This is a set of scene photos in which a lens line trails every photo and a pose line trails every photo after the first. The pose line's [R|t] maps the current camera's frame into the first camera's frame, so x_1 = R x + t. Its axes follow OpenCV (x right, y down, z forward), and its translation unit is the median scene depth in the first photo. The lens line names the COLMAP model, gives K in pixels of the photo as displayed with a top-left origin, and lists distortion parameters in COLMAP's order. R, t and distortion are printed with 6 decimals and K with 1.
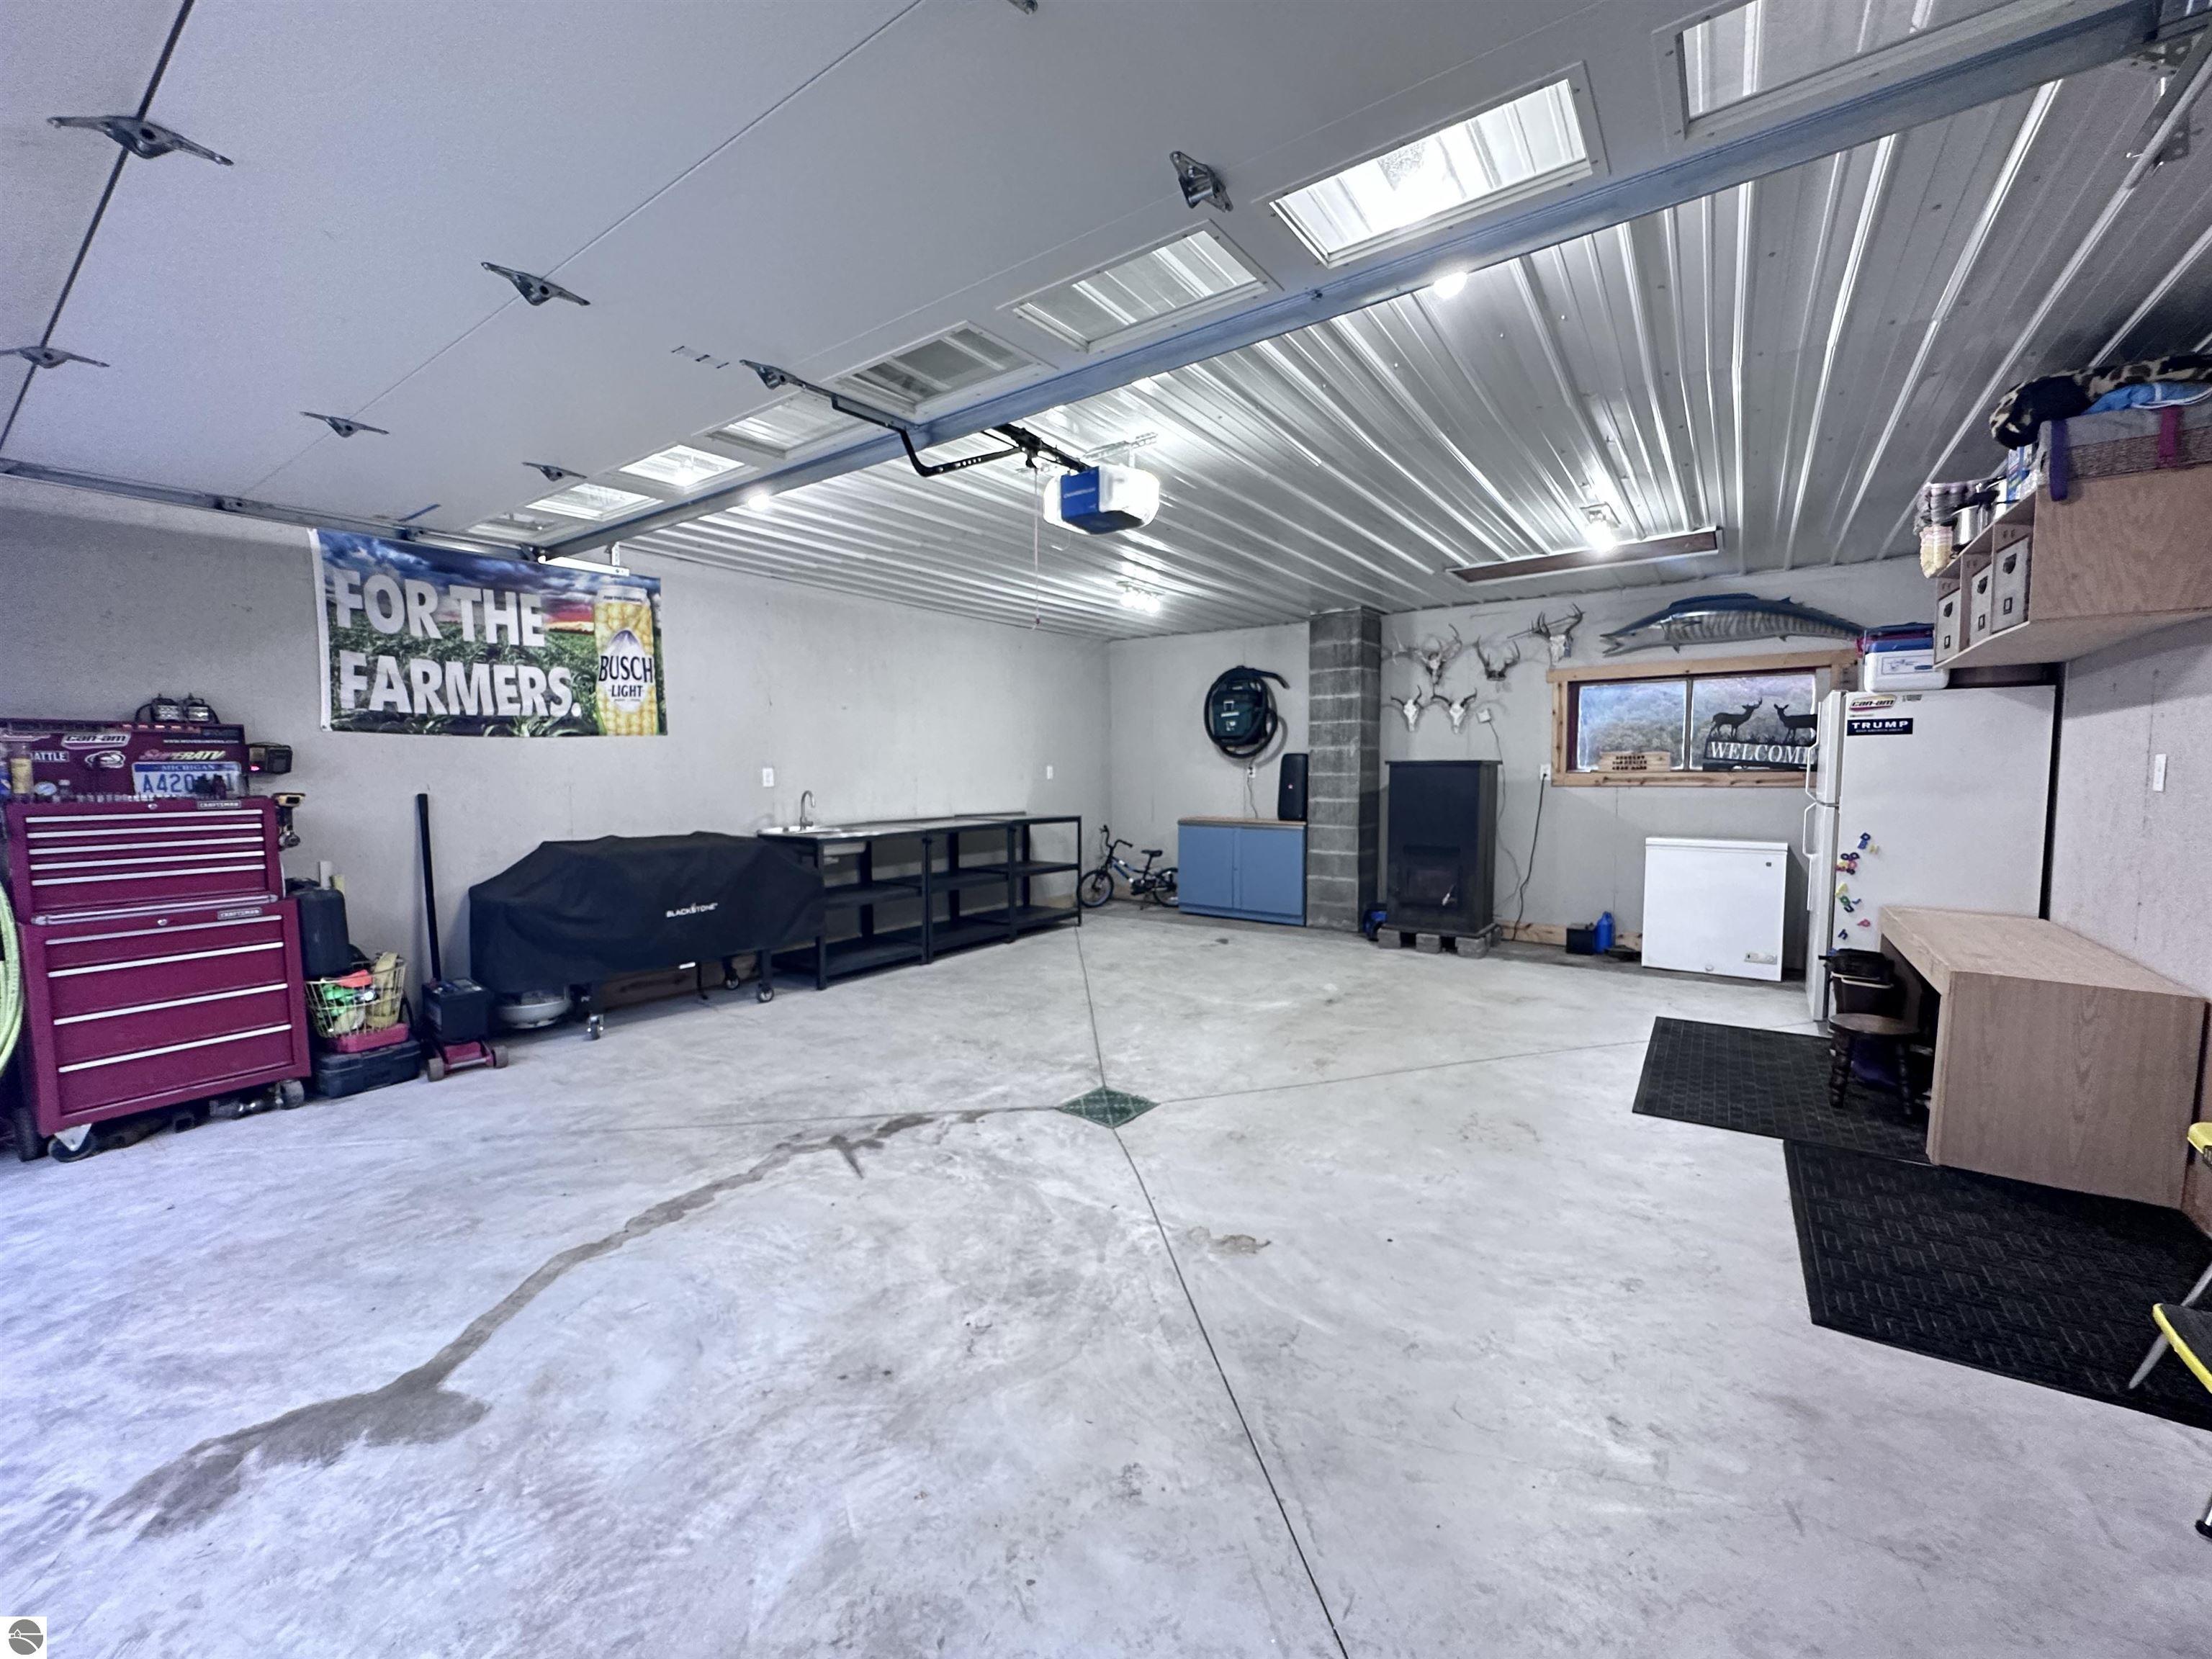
lens RADIAL K [[880.4, 0, 1102.2], [0, 880.4, 828.7], [0, 0, 1]] dist [-0.001273, 0.000496]
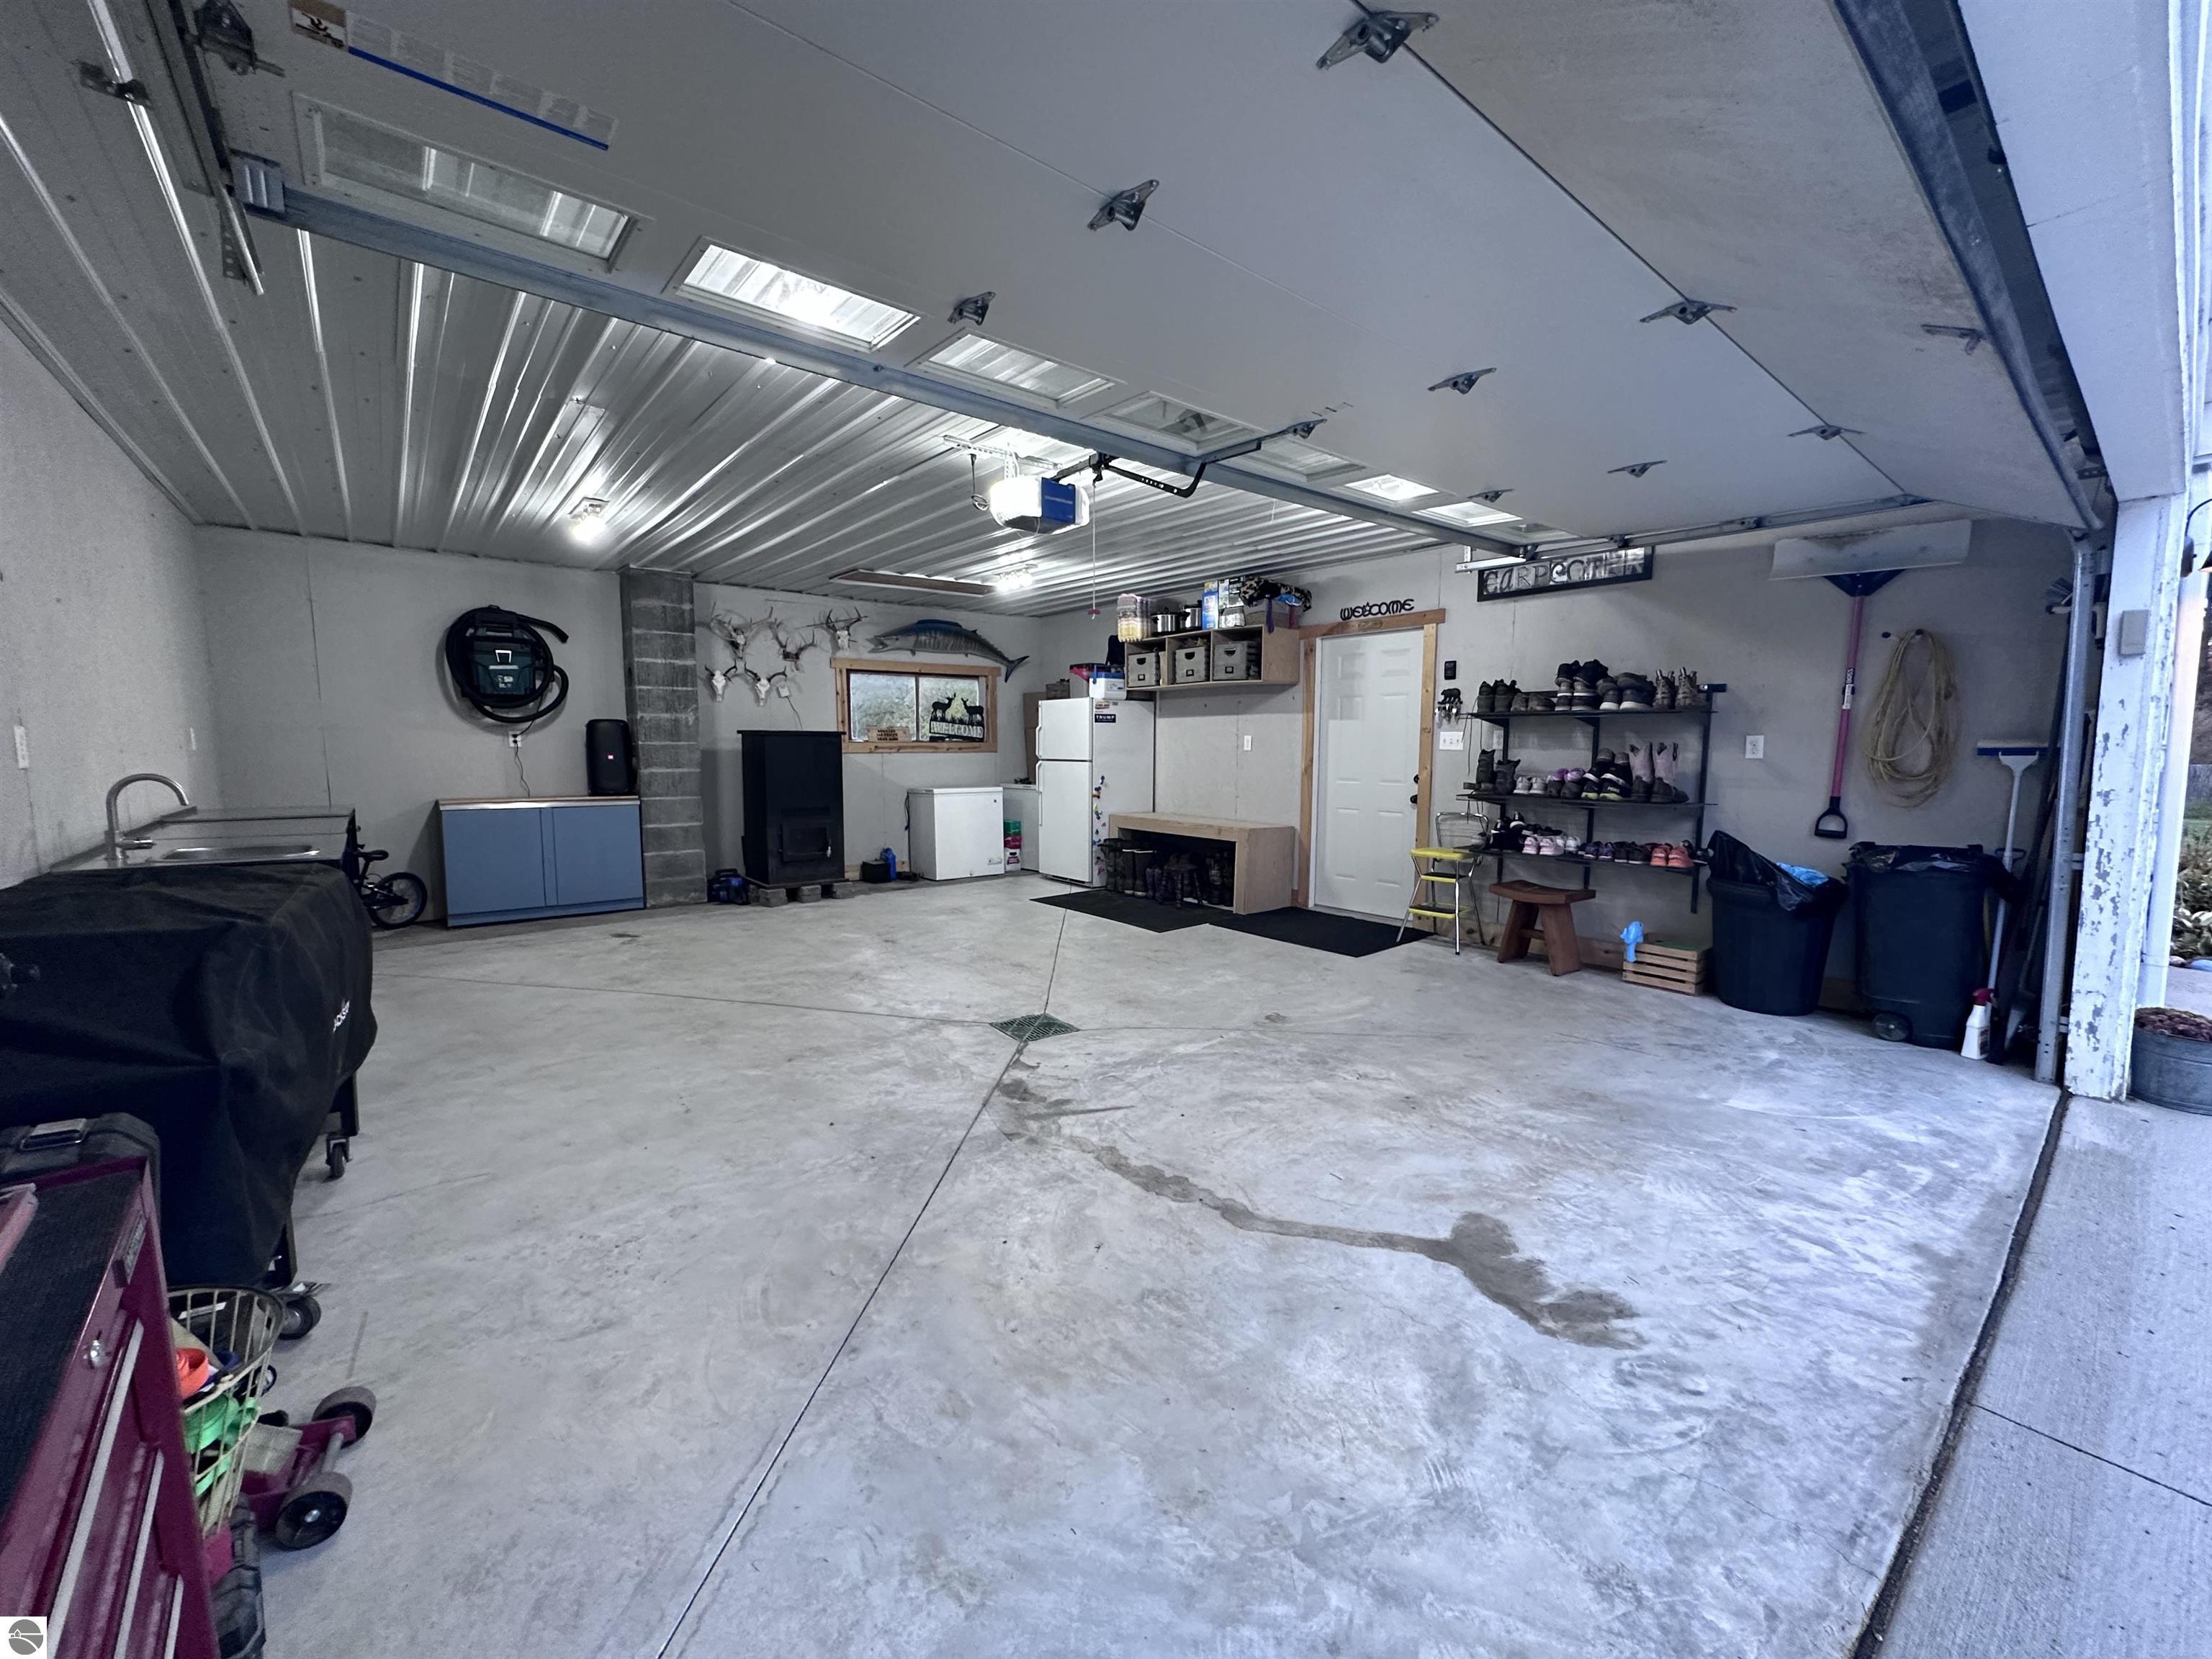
lens RADIAL K [[880.4, 0, 1100.2], [0, 880.4, 826.9], [0, 0, 1]] dist [-0.001273, 0.000496]
pose [[0.265464, -0.088526, 0.960048, -1.118831], [0.058757, 0.995410, 0.075540, -0.033850], [-0.962329, 0.036357, 0.269447, 0.619656]]
